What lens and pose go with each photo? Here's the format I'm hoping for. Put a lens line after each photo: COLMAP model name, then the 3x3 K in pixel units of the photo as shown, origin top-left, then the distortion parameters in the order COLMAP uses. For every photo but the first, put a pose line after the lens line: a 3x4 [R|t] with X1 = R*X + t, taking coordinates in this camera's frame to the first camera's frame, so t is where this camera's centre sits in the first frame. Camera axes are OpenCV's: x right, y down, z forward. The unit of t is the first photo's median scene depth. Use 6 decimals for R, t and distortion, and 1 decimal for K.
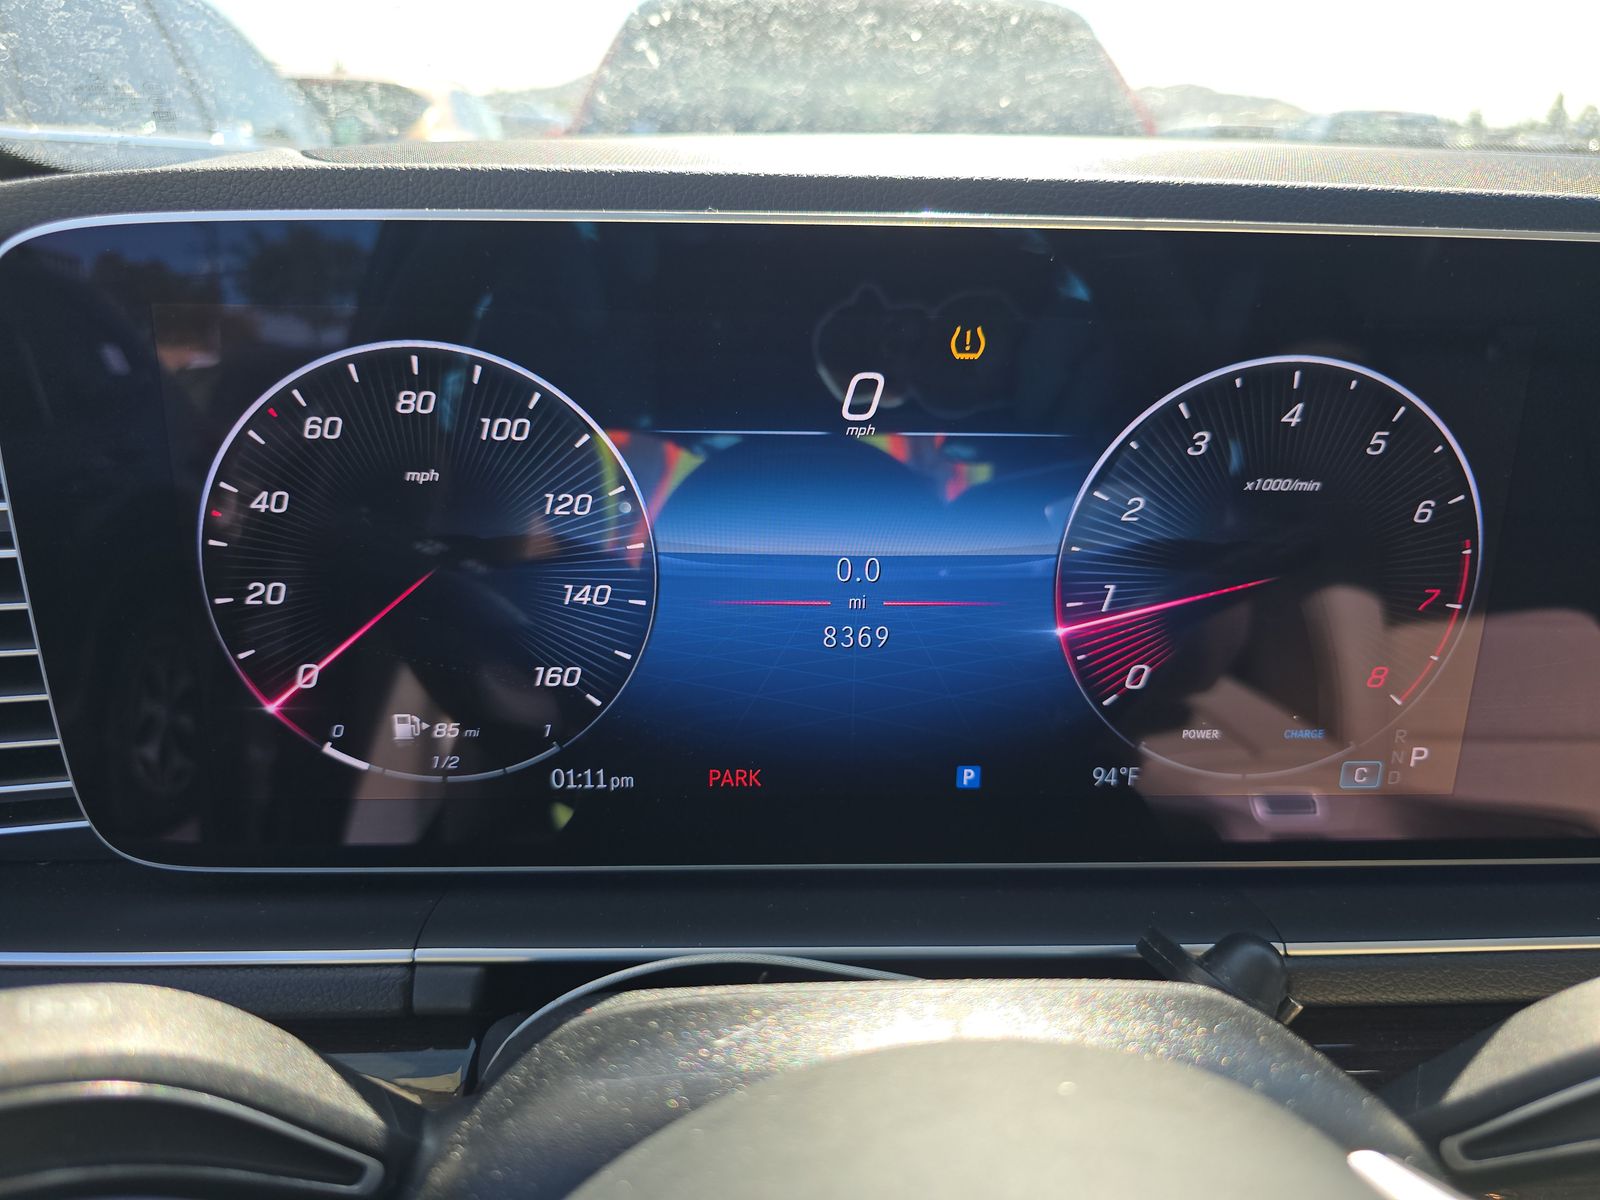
lens RADIAL K [[1068.7, 0, 789.7], [0, 1068.7, 594.6], [0, 0, 1]] dist [0.009974, -0.033702]
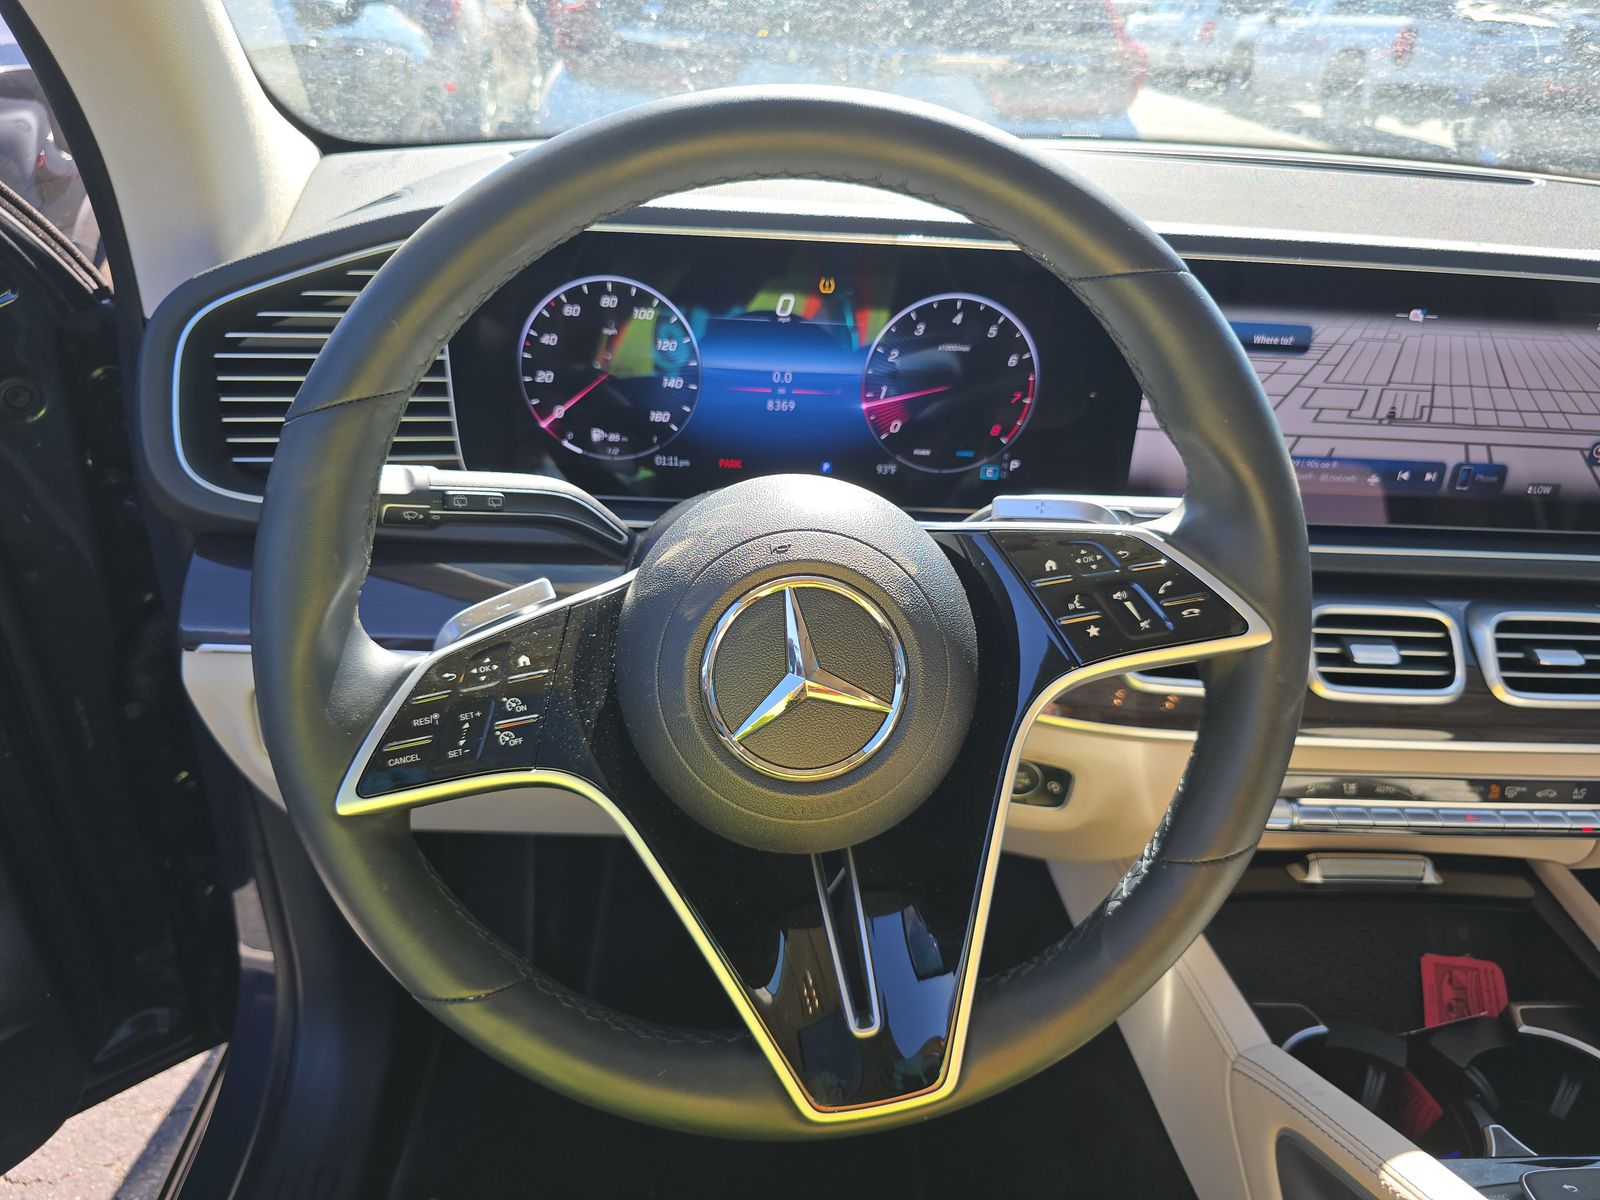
lens RADIAL K [[1068.7, 0, 800.6], [0, 1068.7, 607.1], [0, 0, 1]] dist [0.009974, -0.033702]
pose [[0.999249, 0.030860, 0.023446, 0.066063], [-0.033755, 0.990235, 0.135263, 0.172229], [-0.019042, -0.135953, 0.990532, -1.558553]]
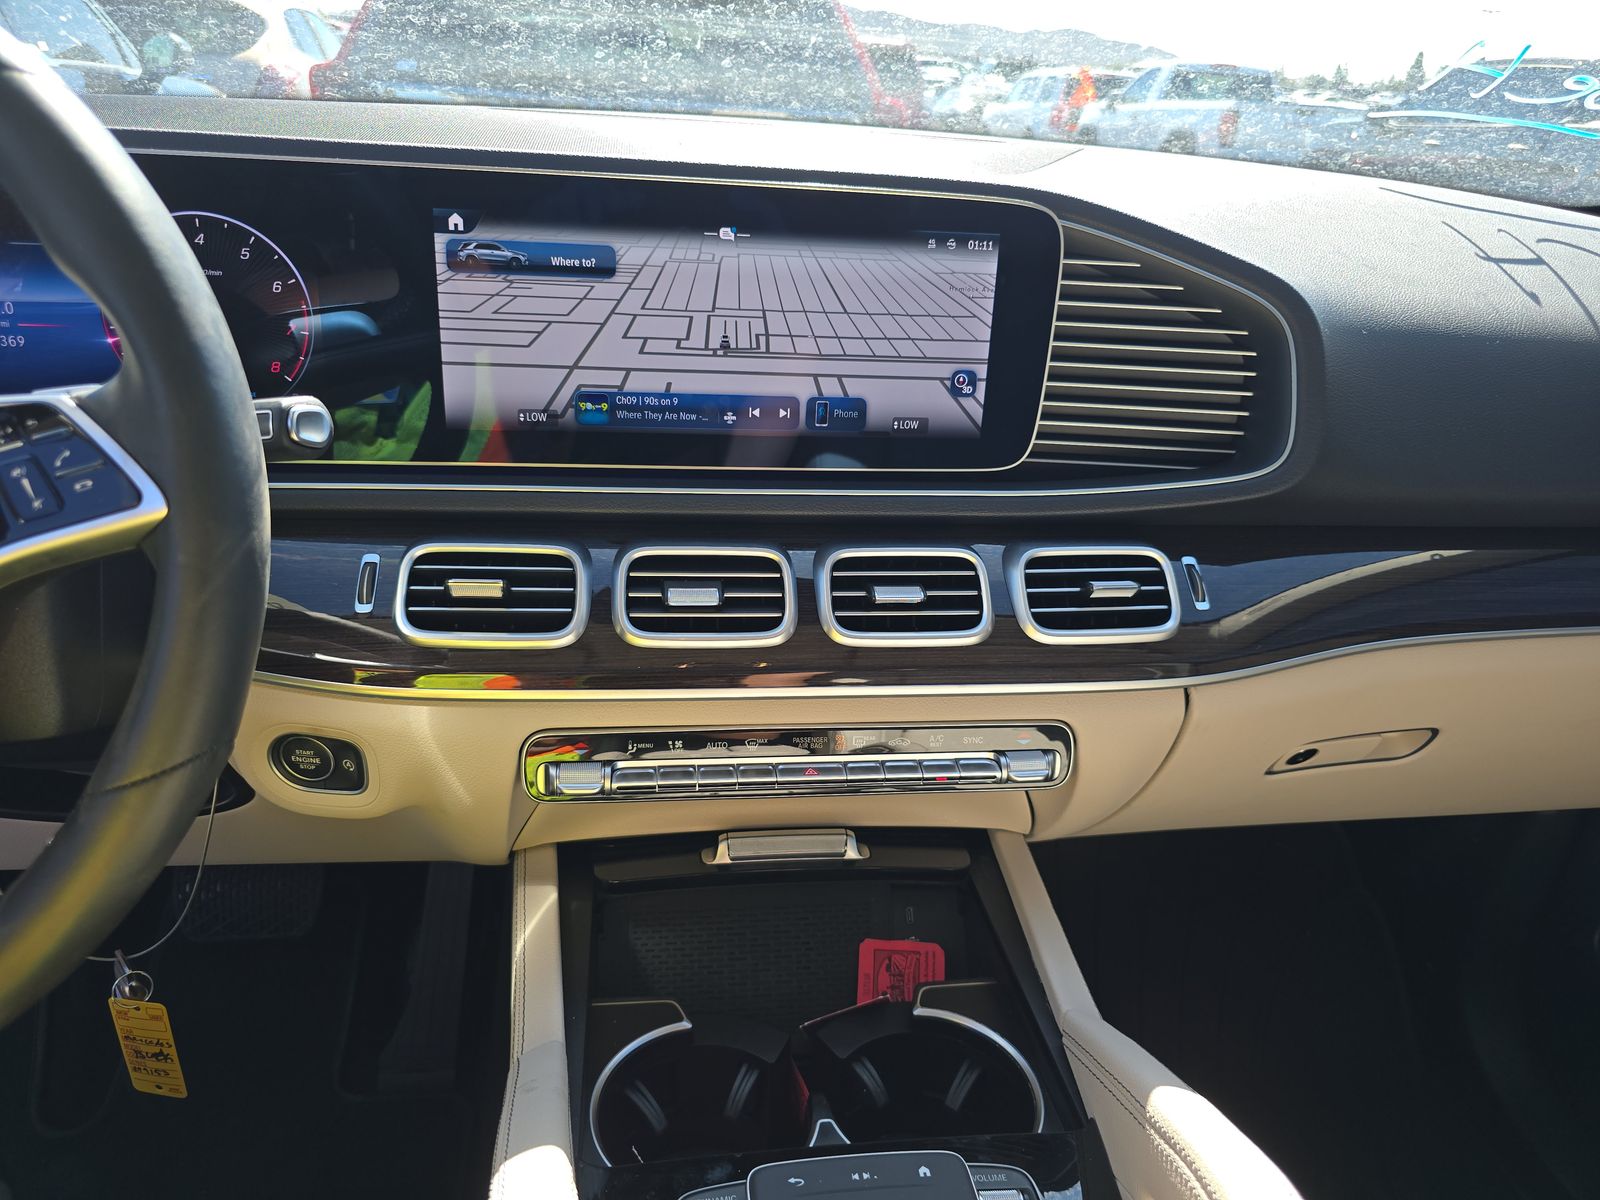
lens RADIAL K [[1068.7, 0, 794.0], [0, 1068.7, 613.3], [0, 0, 1]] dist [0.009974, -0.033702]
pose [[0.992694, -0.006945, 0.120456, 1.425966], [-0.002154, 0.997163, 0.075246, 0.438952], [-0.120636, -0.074956, 0.989863, -1.403898]]
